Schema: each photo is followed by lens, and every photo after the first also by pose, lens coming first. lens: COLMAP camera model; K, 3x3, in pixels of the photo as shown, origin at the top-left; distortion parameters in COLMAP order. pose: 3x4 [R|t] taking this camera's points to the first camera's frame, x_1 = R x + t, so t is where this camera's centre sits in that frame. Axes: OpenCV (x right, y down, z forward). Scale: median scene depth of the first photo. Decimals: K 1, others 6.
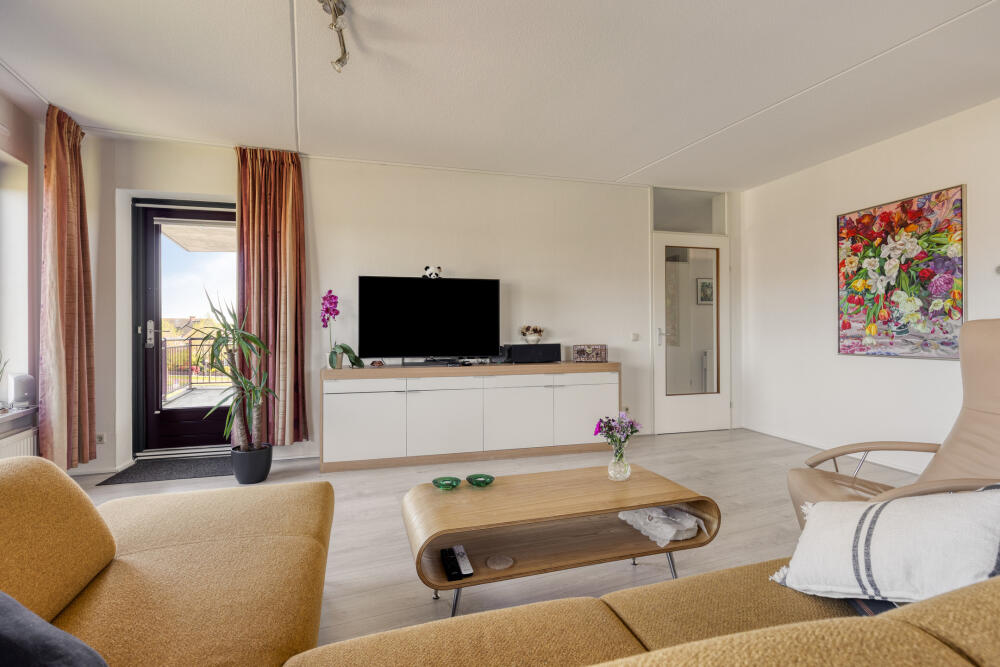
lens RADIAL K [[474.9, 0, 498.7], [0, 474.9, 329.1], [0, 0, 1]] dist [-0.002615, -0.000484]
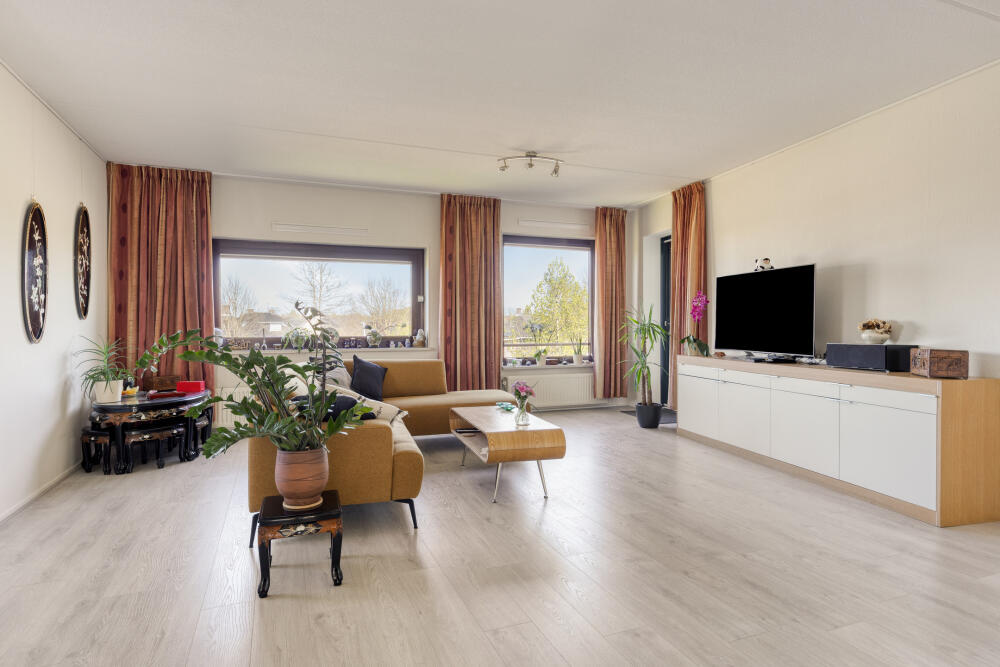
lens RADIAL K [[557.8, 0, 500.0], [0, 557.8, 333.5], [0, 0, 1]] dist [0.000056, -0.000030]
pose [[0.006616, 0.018752, -0.999802, 1.096955], [-0.006927, 0.999801, 0.018706, 0.003050], [0.999954, 0.006802, 0.006744, 0.495708]]
